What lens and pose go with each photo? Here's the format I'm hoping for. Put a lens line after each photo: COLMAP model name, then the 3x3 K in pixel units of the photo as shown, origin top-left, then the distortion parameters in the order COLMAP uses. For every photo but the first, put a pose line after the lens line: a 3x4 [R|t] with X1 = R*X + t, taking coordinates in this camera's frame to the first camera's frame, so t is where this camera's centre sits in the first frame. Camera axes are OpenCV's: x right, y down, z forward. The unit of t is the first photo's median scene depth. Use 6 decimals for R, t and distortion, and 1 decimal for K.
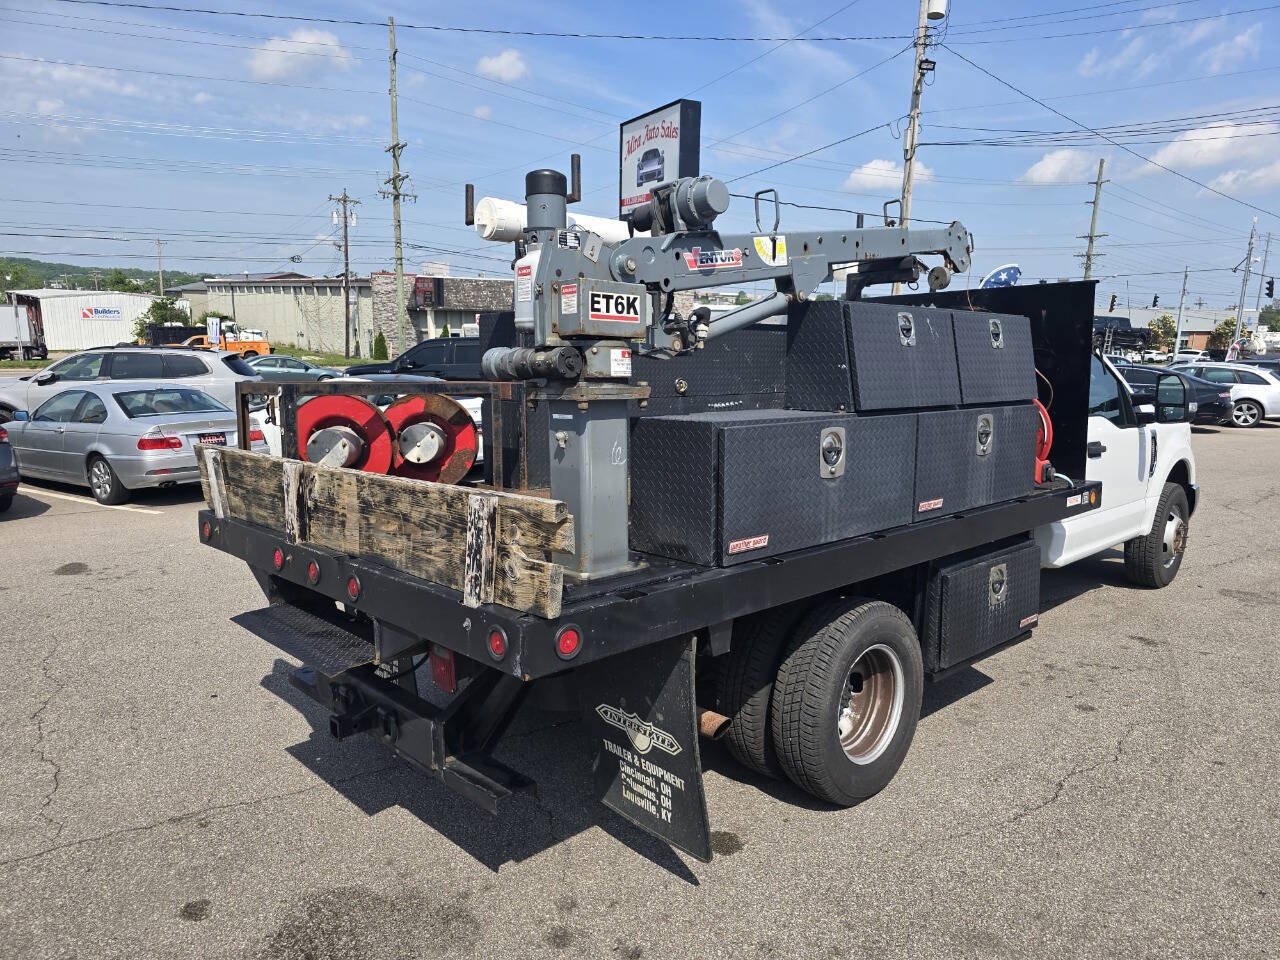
lens RADIAL K [[873.8, 0, 657.3], [0, 873.8, 484.9], [0, 0, 1]] dist [0.059687, -0.054067]
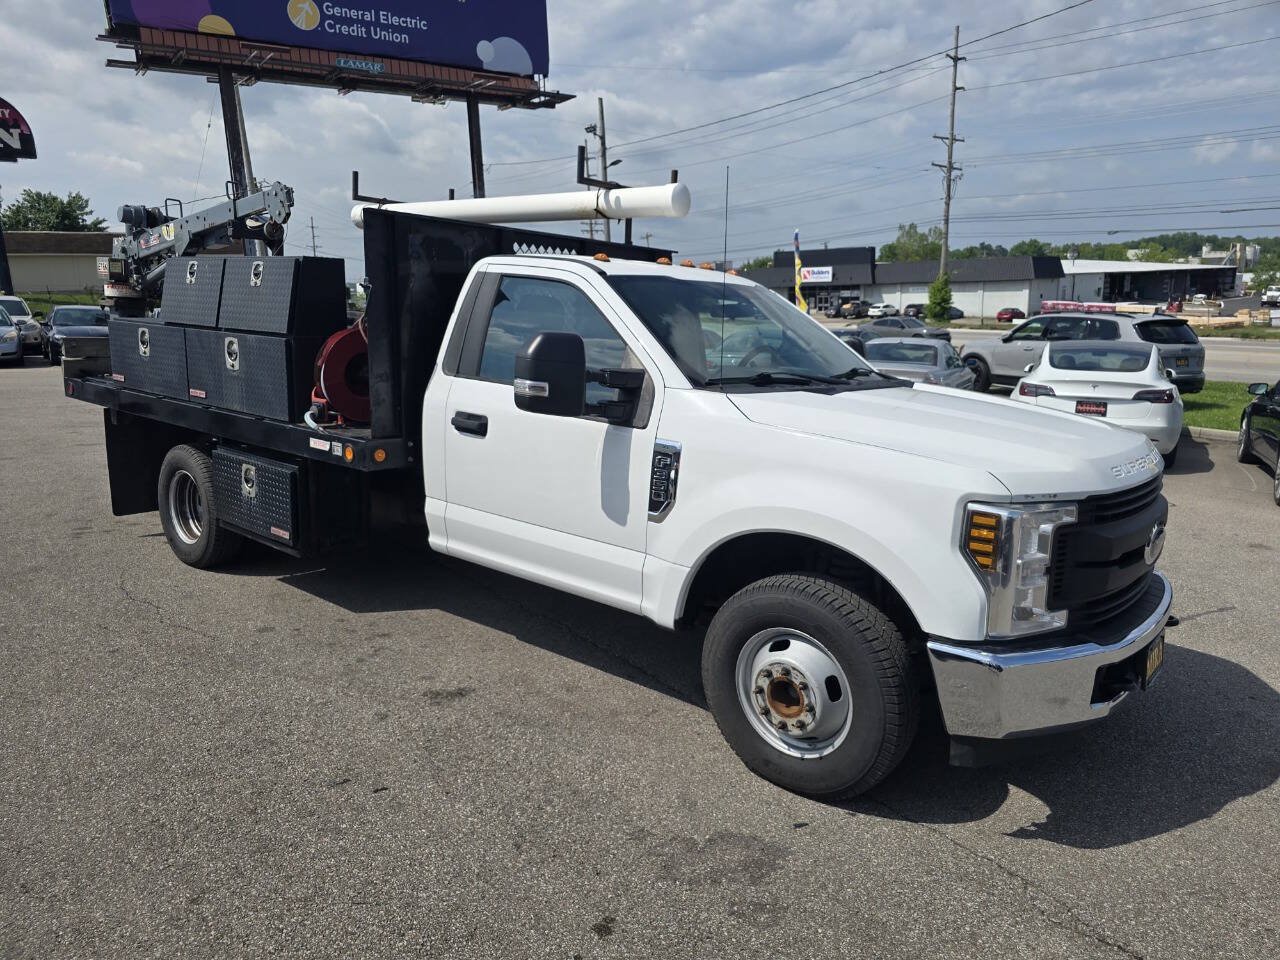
lens RADIAL K [[867.6, 0, 644.1], [0, 867.6, 482.2], [0, 0, 1]] dist [0.049628, -0.050072]
pose [[0.114620, 0.197208, -0.973638, 1.563413], [-0.172939, 0.969093, 0.175929, -0.185587], [0.978241, 0.148215, 0.145182, 1.303254]]
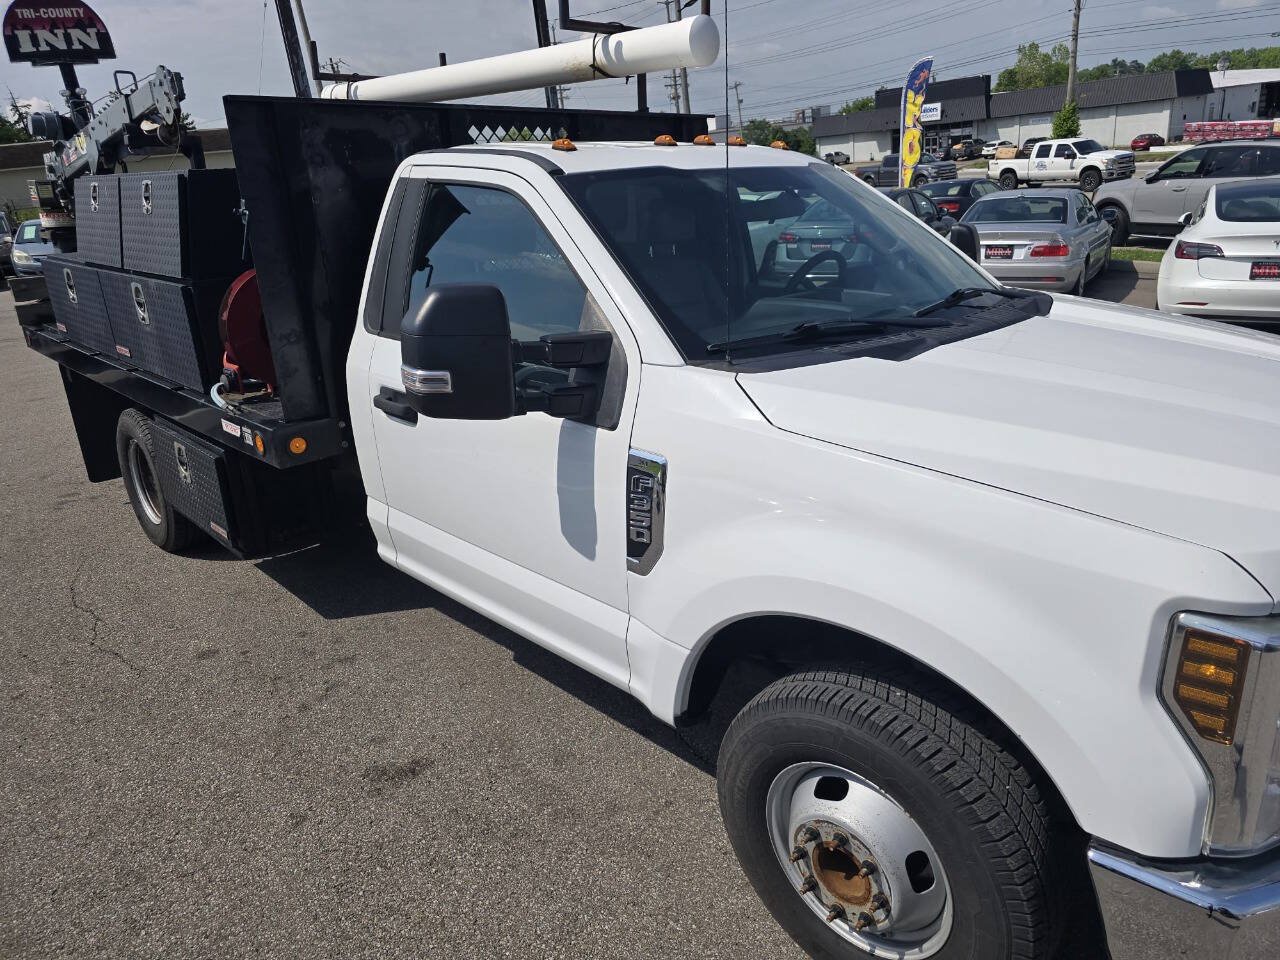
lens RADIAL K [[859.9, 0, 646.4], [0, 859.9, 489.6], [0, 0, 1]] dist [0.050315, -0.044209]
pose [[0.016647, 0.344646, -0.938585, 1.262695], [-0.101318, 0.934465, 0.341336, -0.234189], [0.994715, 0.089414, 0.050475, 1.408705]]
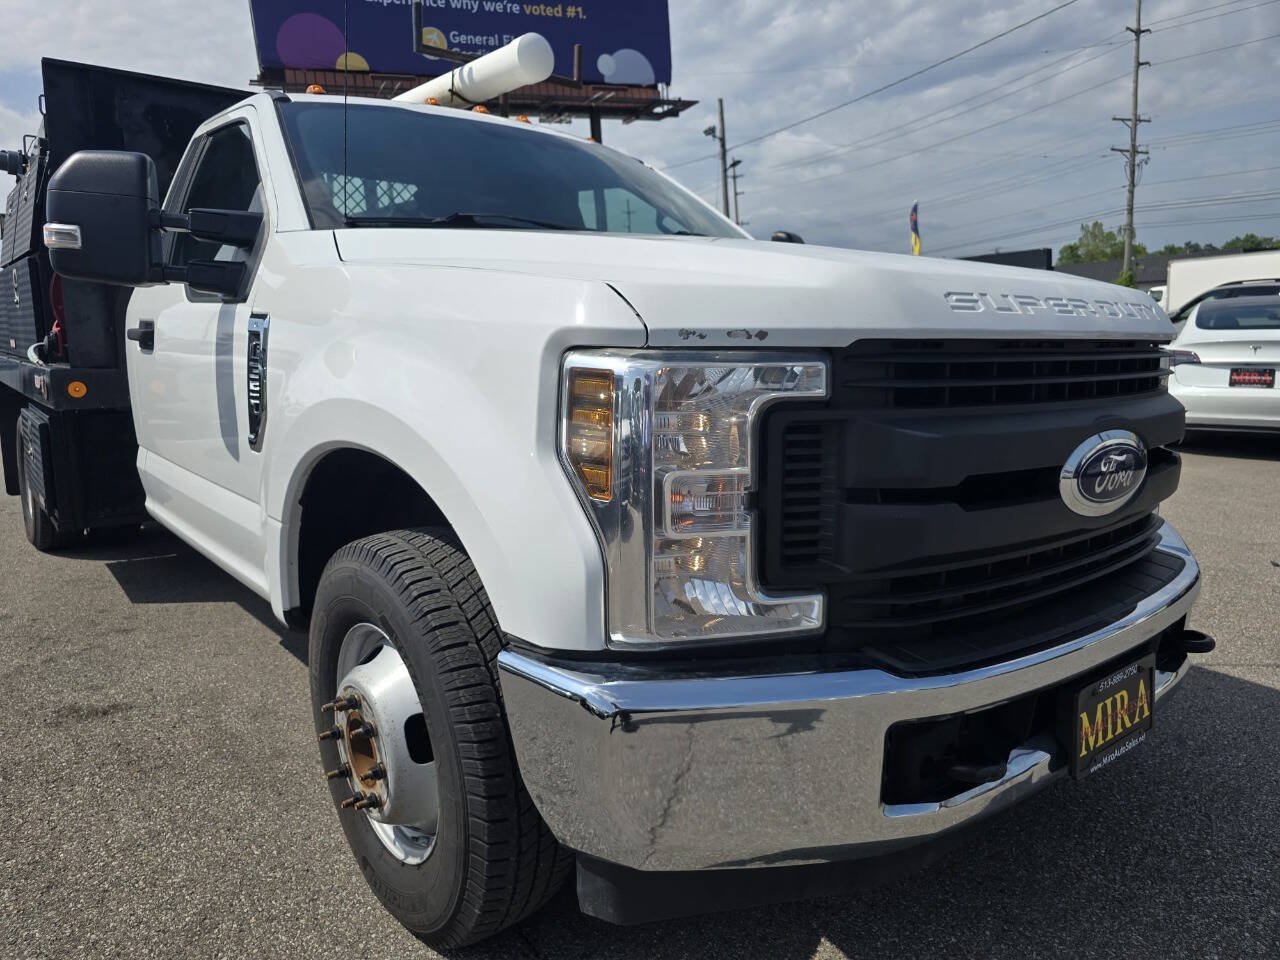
lens RADIAL K [[871.2, 0, 621.1], [0, 871.2, 475.0], [0, 0, 1]] dist [0.042808, -0.040445]
pose [[-0.089800, 0.162566, -0.982603, 1.270720], [-0.139417, 0.974823, 0.174020, -0.113609], [0.986154, 0.152619, -0.064874, 1.671904]]
